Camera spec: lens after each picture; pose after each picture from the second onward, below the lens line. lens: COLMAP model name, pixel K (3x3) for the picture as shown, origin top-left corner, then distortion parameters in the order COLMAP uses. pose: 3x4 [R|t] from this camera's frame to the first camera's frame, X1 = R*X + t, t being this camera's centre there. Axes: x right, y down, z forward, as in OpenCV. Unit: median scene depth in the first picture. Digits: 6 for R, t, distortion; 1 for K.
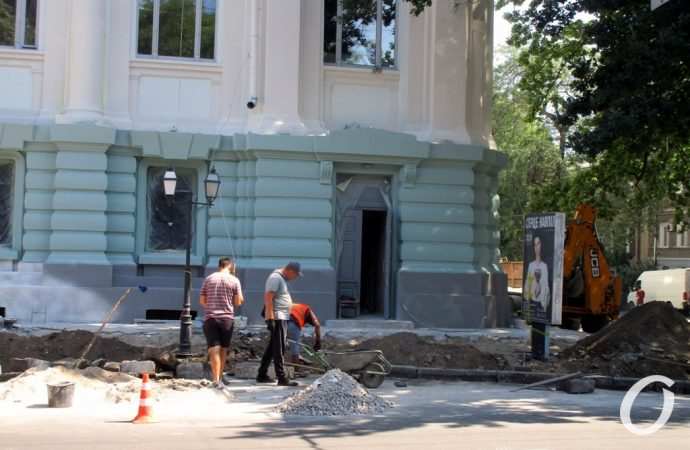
lens RADIAL K [[1085.1, 0, 344.7], [0, 1085.1, 229.6], [0, 0, 1]] dist [0.014641, 0.000000]
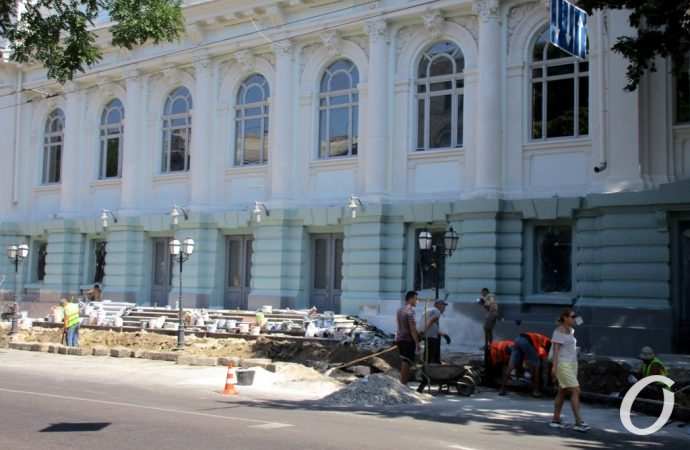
lens RADIAL K [[947.7, 0, 345.4], [0, 947.7, 224.9], [0, 0, 1]] dist [-0.098826, 0.000000]
pose [[0.602456, -0.064015, -0.795581, 0.564656], [0.011912, 0.997389, -0.071233, 0.016372], [0.798063, 0.033437, 0.601645, 0.157901]]
